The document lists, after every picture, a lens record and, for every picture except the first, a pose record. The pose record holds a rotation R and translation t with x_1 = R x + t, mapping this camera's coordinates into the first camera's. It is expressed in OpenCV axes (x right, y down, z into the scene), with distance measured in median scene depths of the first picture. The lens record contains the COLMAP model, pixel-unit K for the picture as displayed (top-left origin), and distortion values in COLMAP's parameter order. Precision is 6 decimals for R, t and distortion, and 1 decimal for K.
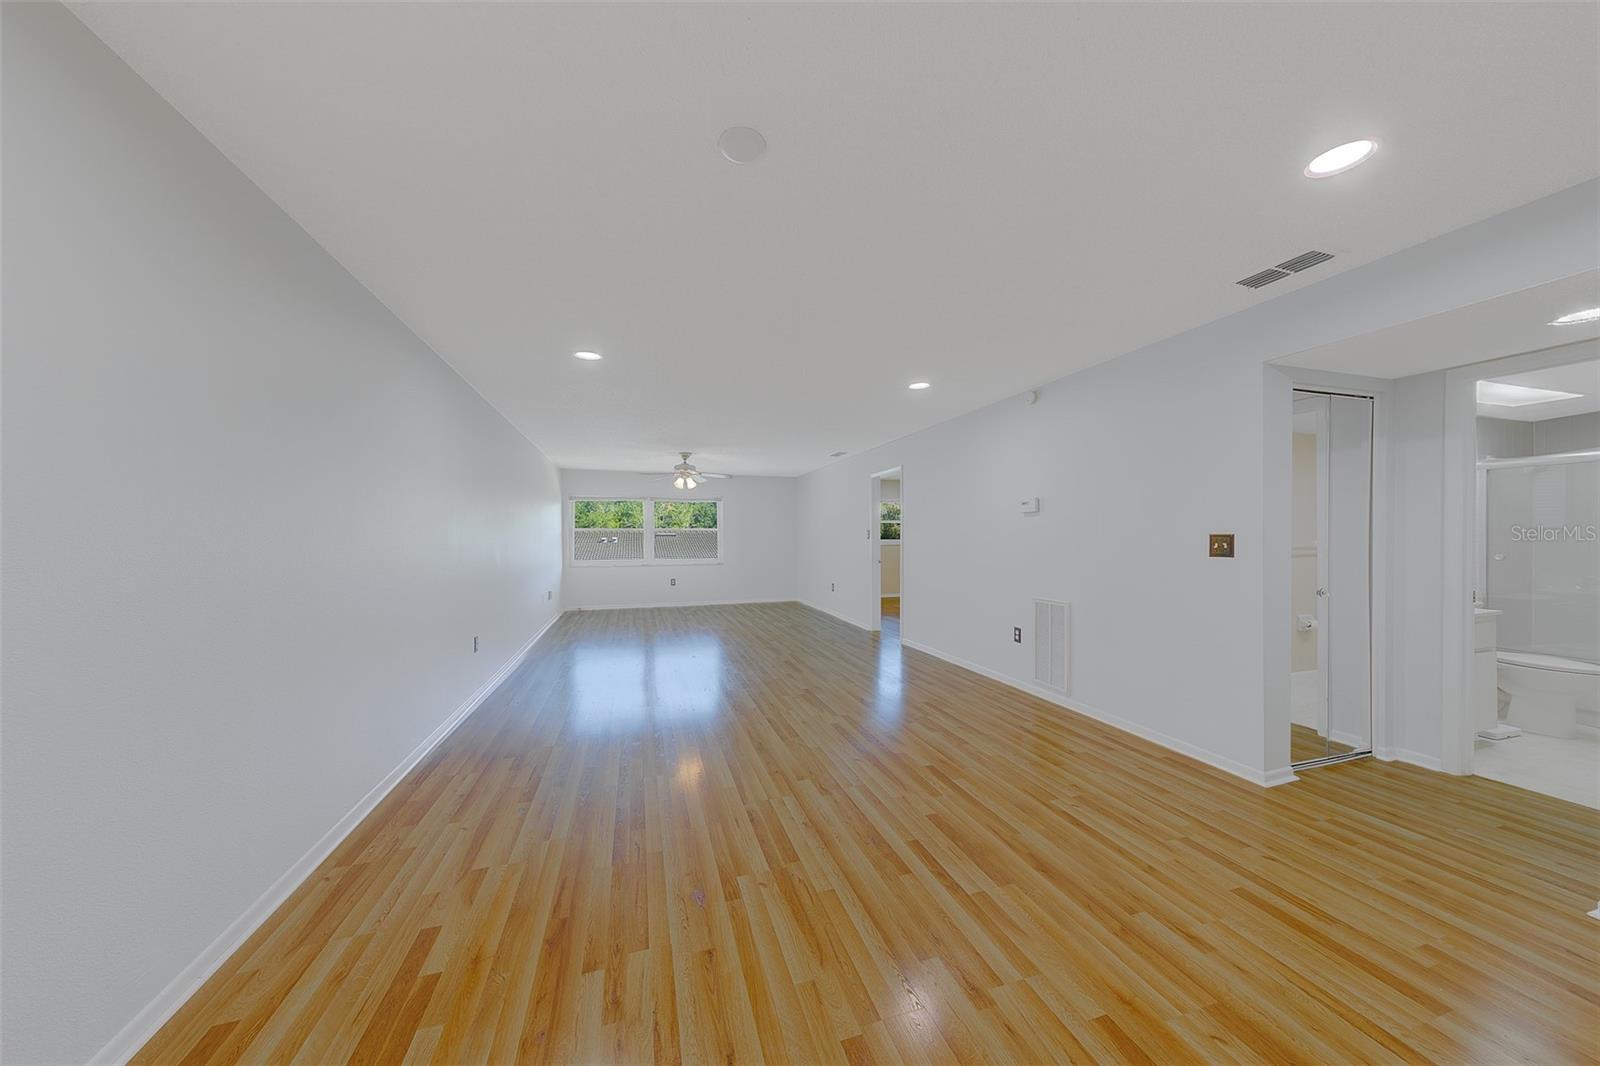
lens RADIAL K [[524.6, 0, 794.3], [0, 524.6, 538.2], [0, 0, 1]] dist [0.002603, 0.000421]
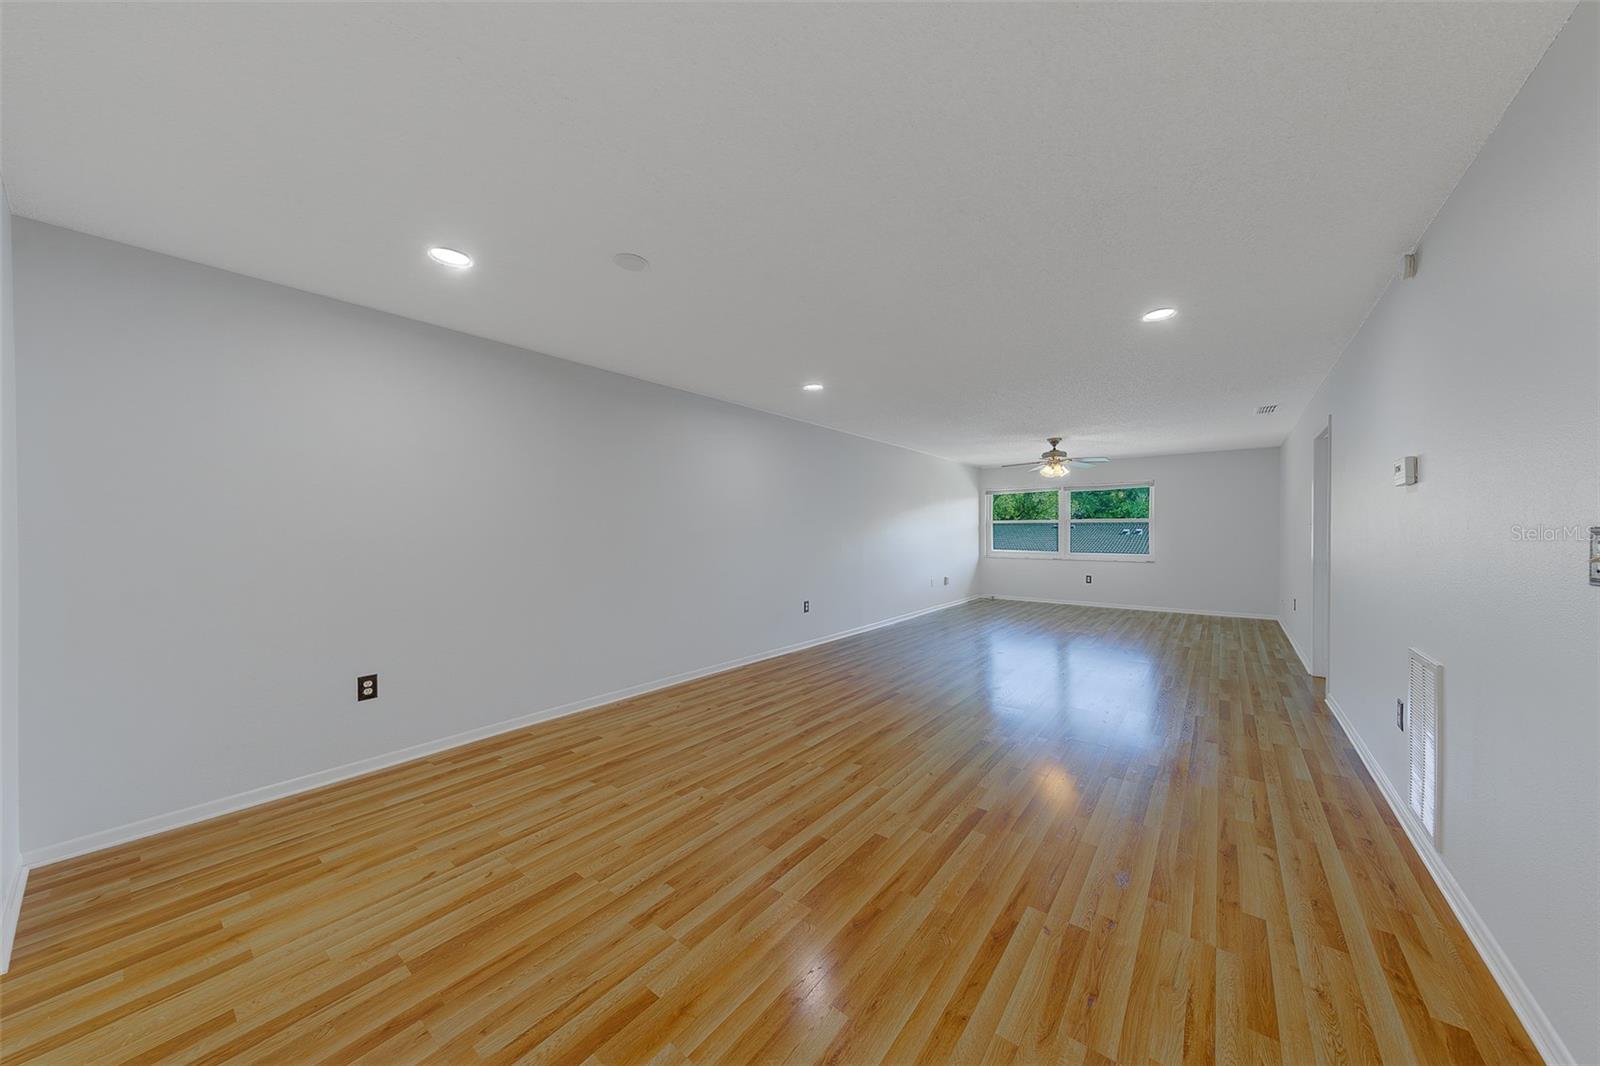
lens RADIAL K [[524.6, 0, 827.2], [0, 524.6, 539.9], [0, 0, 1]] dist [0.002603, 0.000421]
pose [[0.597063, 0.020724, -0.801927, 0.654091], [-0.004125, 0.999732, 0.022764, -0.007188], [0.802184, -0.010284, 0.596989, 0.269424]]
